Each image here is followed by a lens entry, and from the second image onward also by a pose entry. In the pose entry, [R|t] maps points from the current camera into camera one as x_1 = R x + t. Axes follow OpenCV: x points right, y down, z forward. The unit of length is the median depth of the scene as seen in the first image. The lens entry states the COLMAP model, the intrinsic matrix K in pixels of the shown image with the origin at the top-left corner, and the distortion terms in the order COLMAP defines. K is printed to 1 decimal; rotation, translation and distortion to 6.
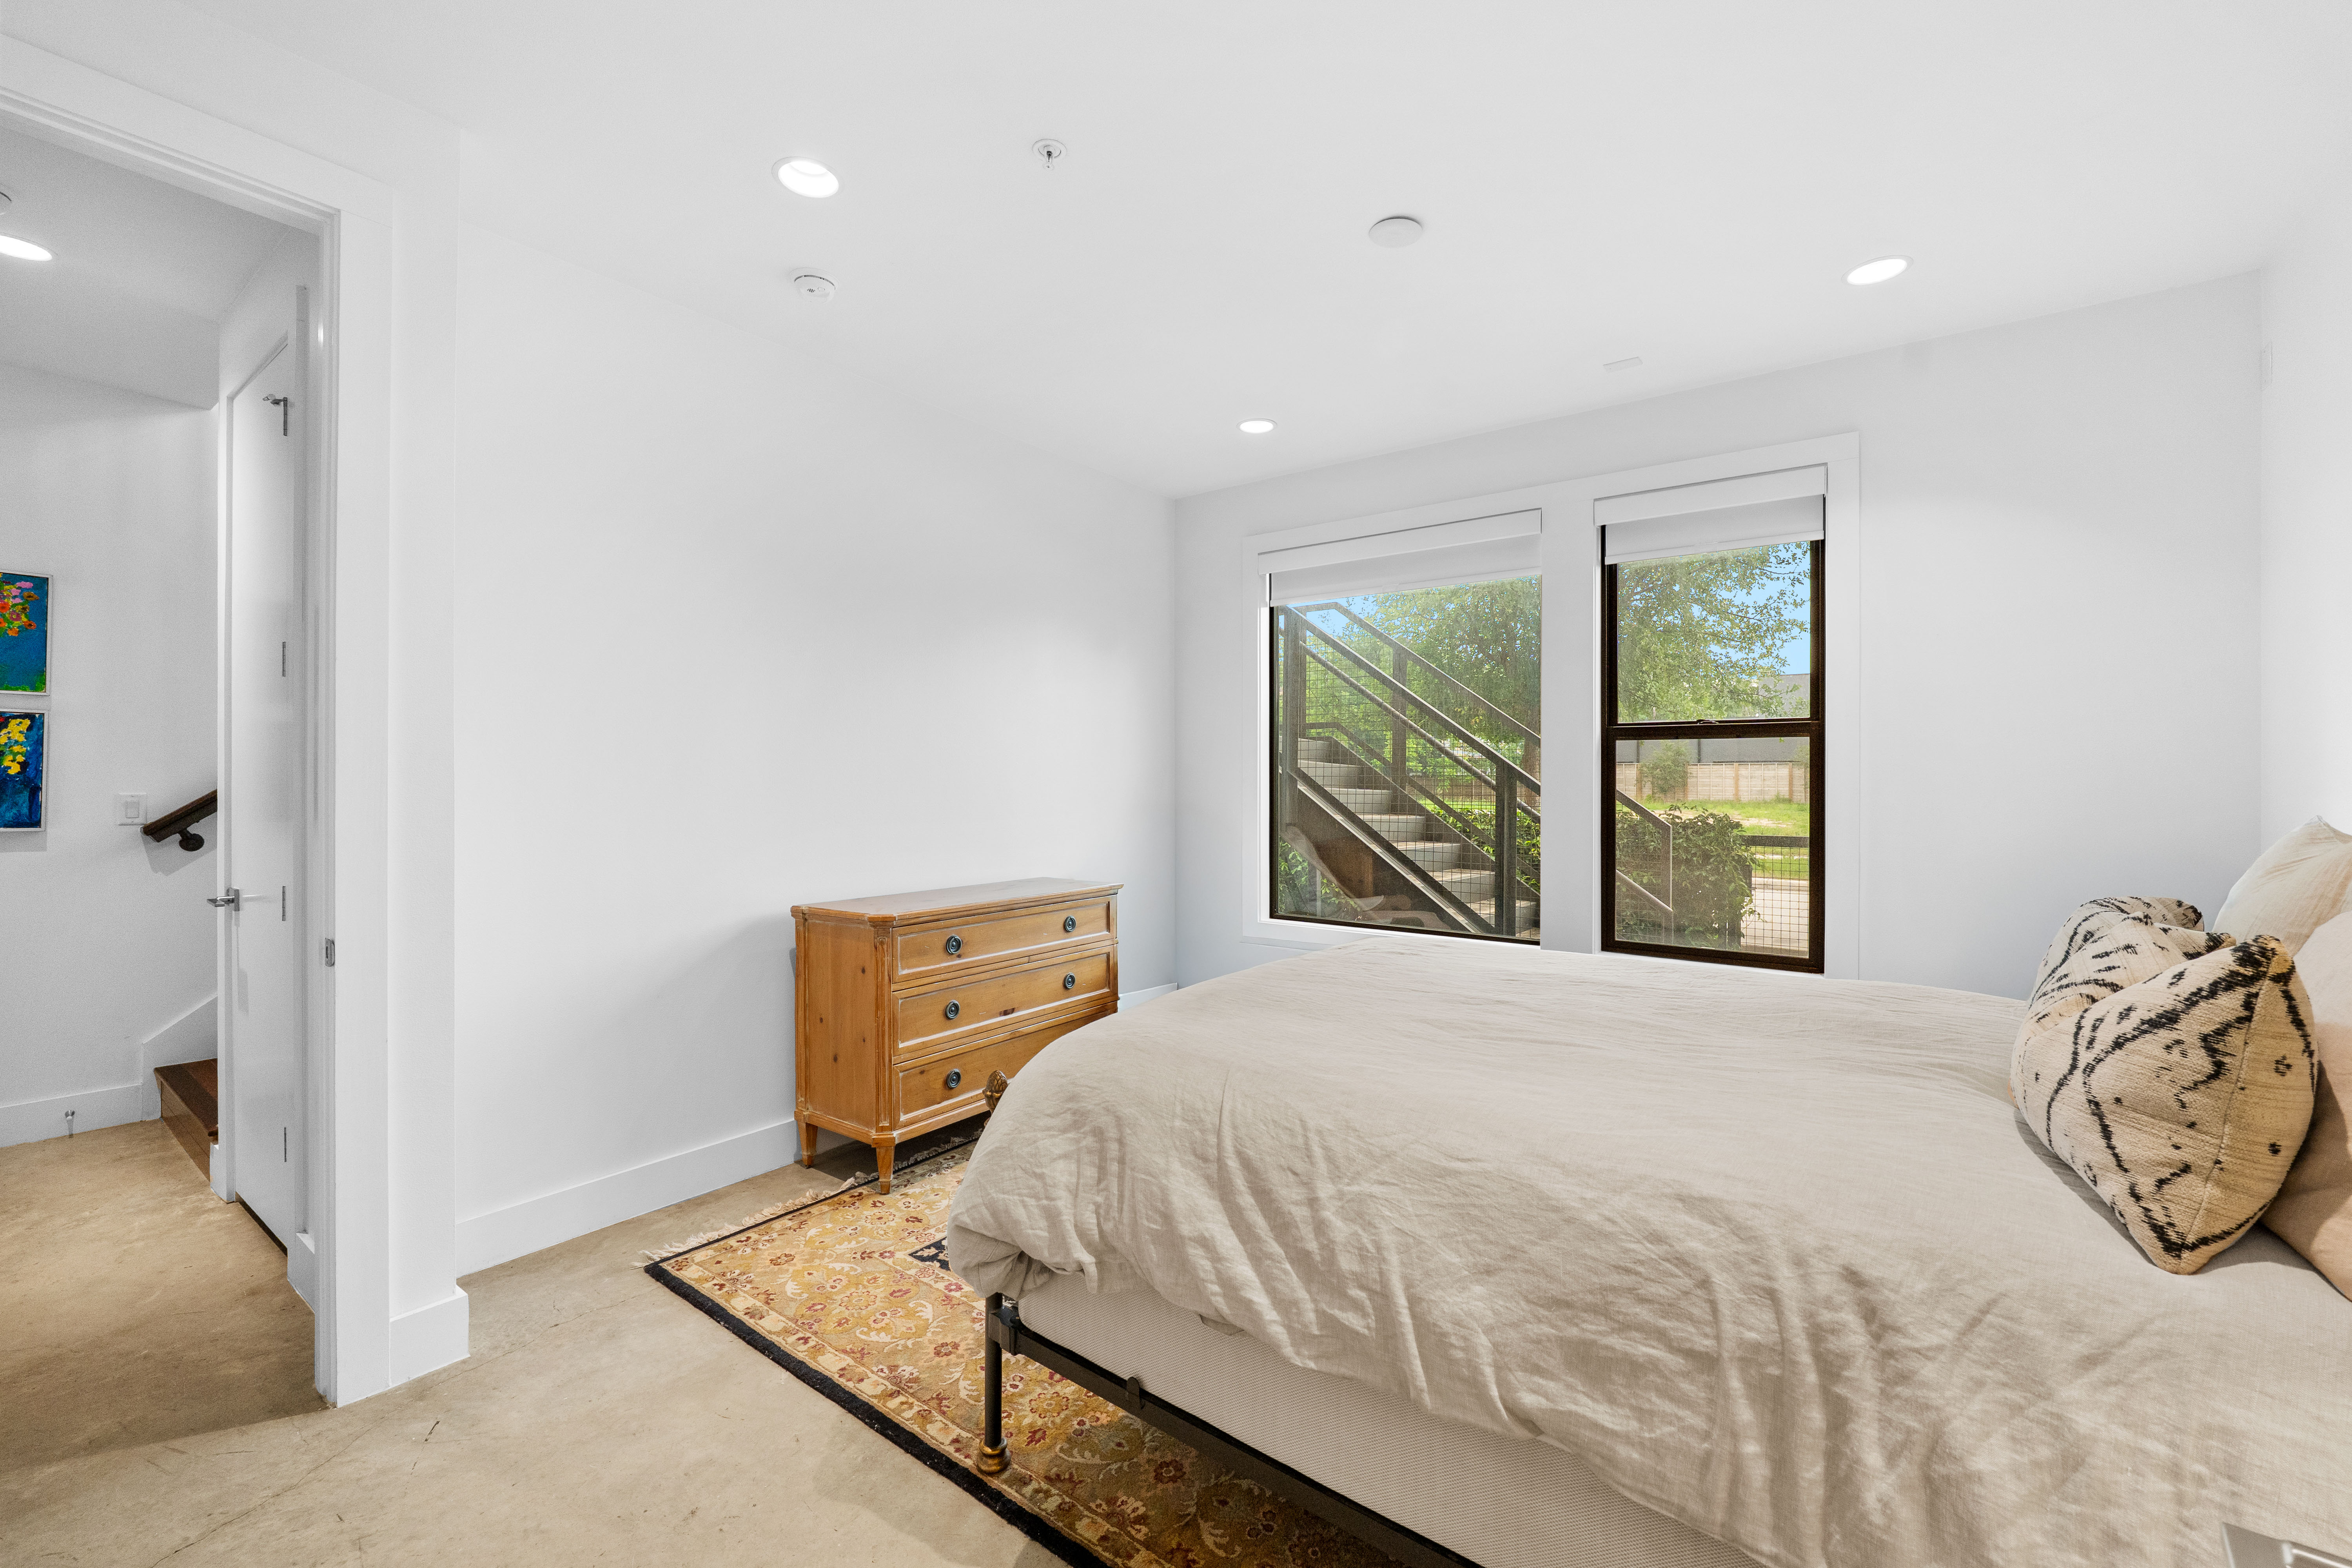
lens RADIAL K [[957.0, 0, 1166.9], [0, 957.0, 780.4], [0, 0, 1]] dist [-0.009557, 0.000138]
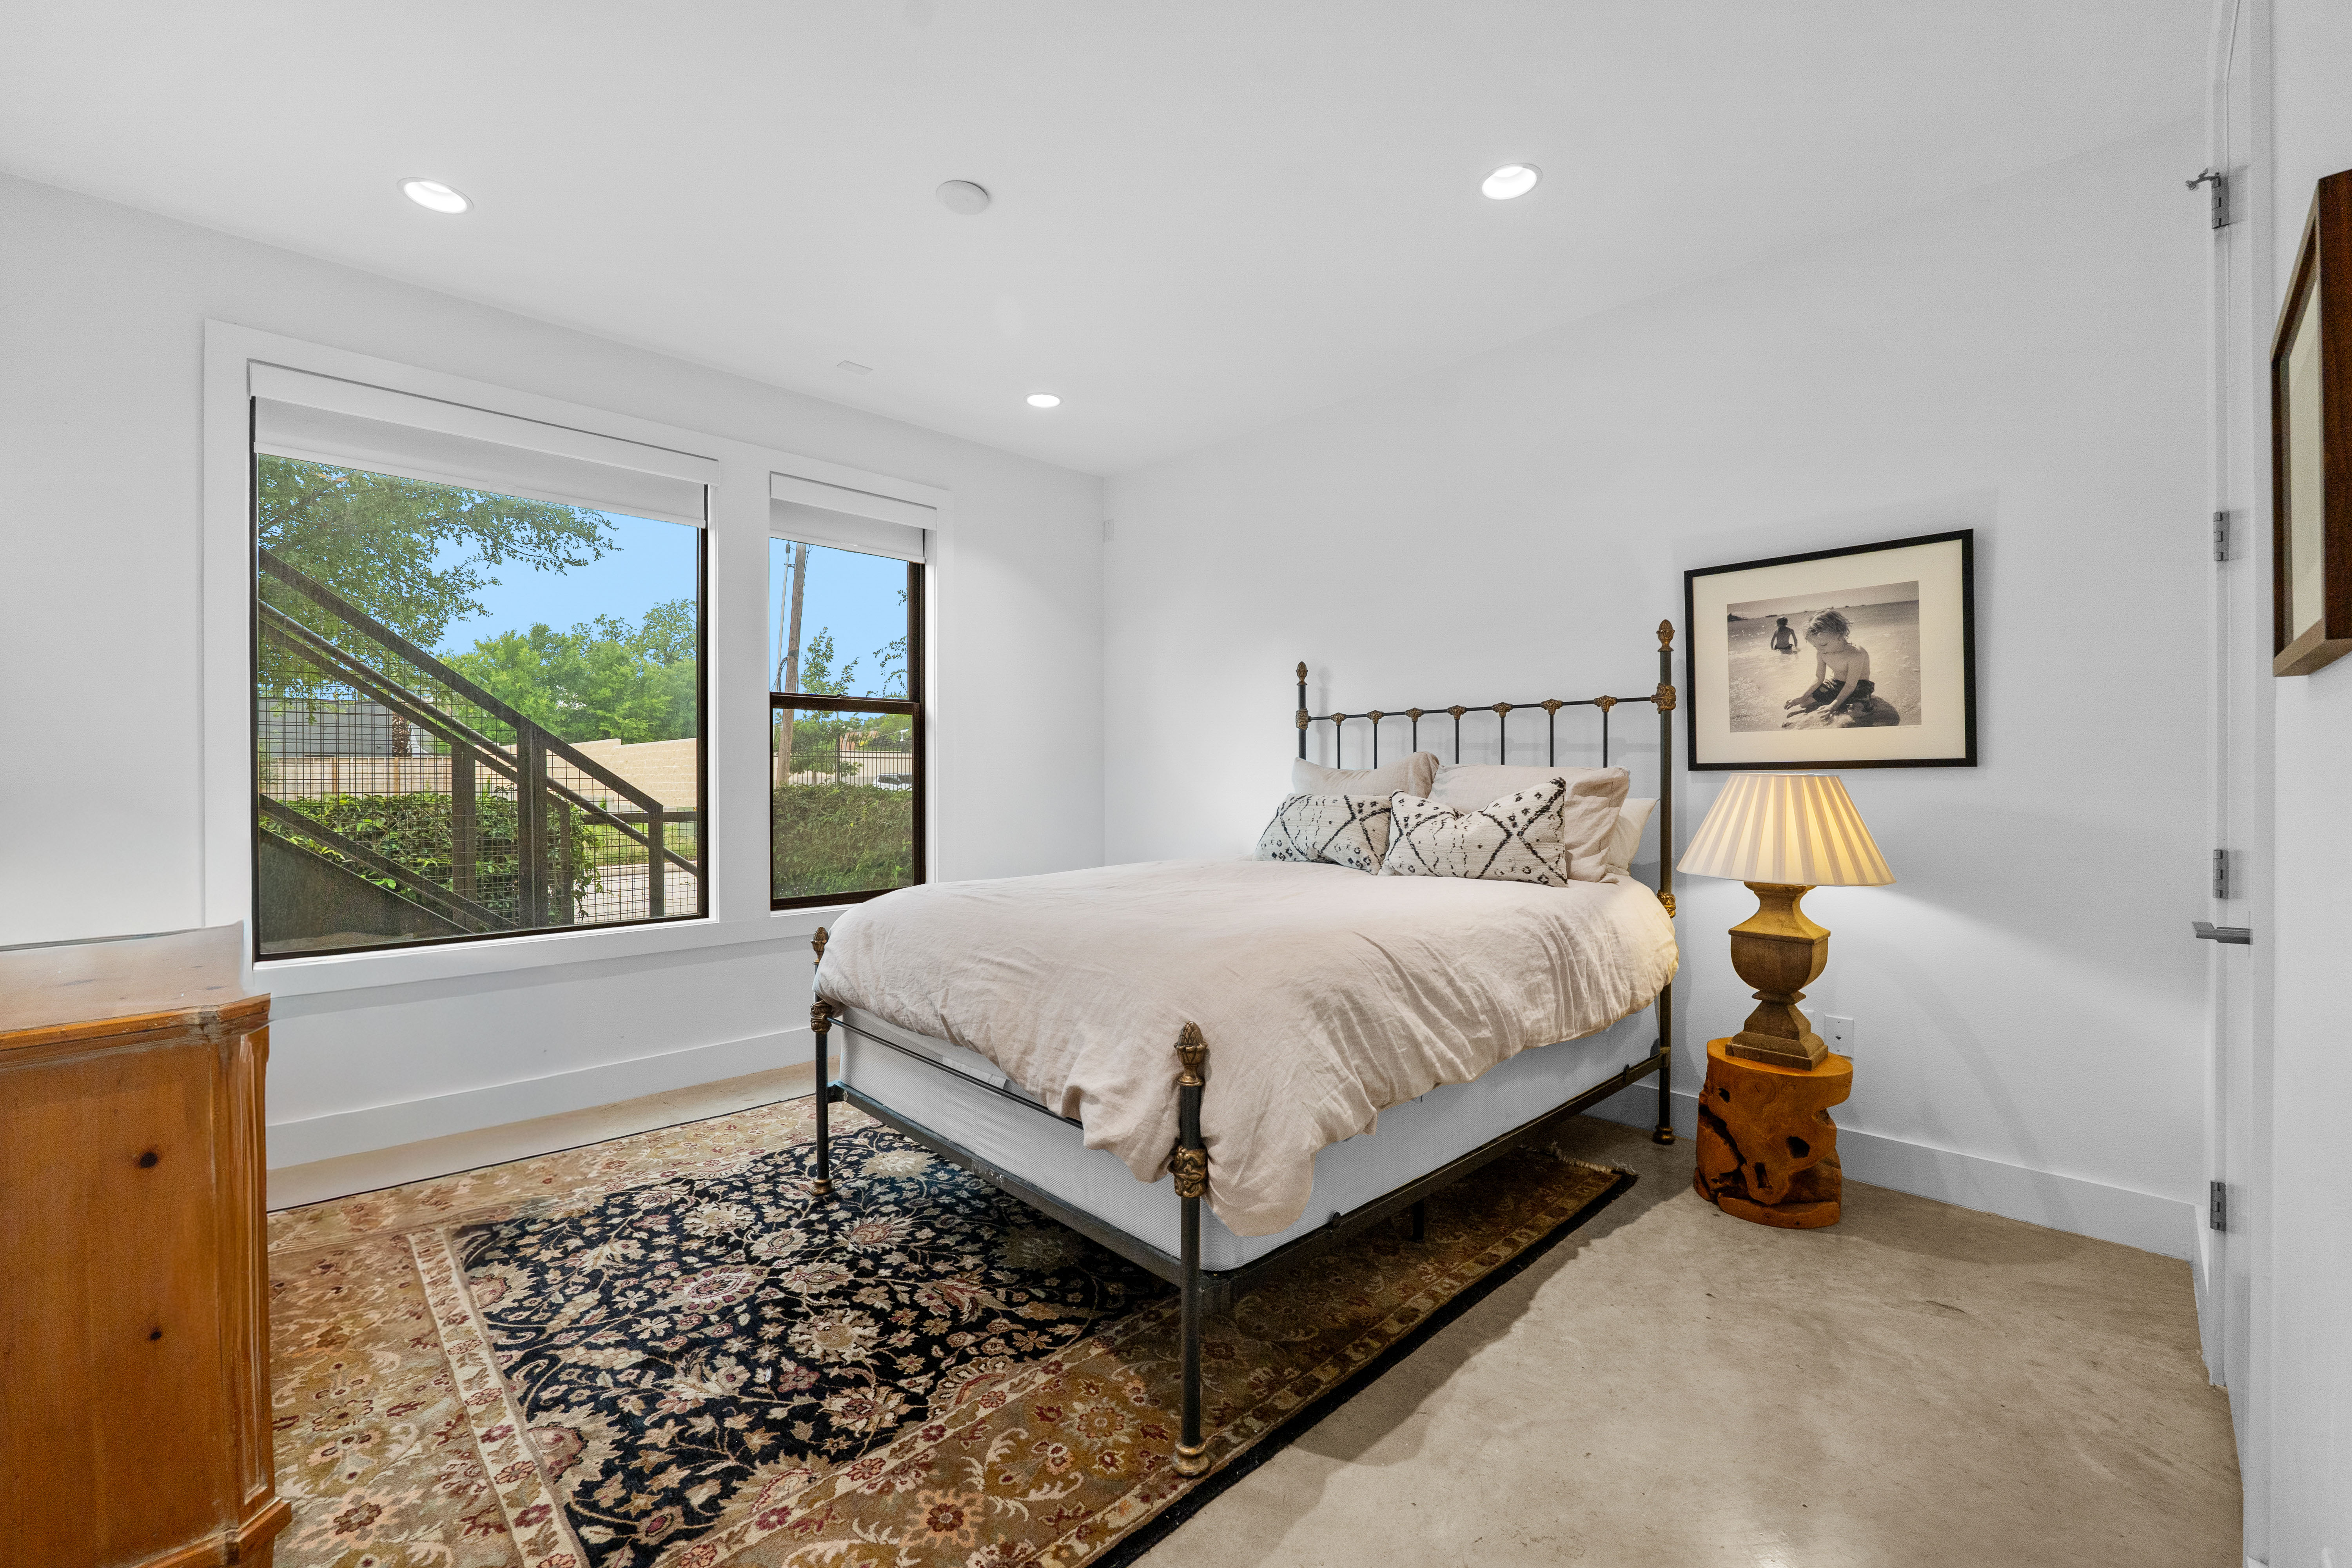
lens RADIAL K [[957.0, 0, 1166.9], [0, 957.0, 780.4], [0, 0, 1]] dist [-0.009557, 0.000138]
pose [[0.153659, -0.006642, 0.988102, -1.452894], [0.005252, 0.999969, 0.005905, 0.099902], [-0.988110, 0.004282, 0.153689, 1.210118]]
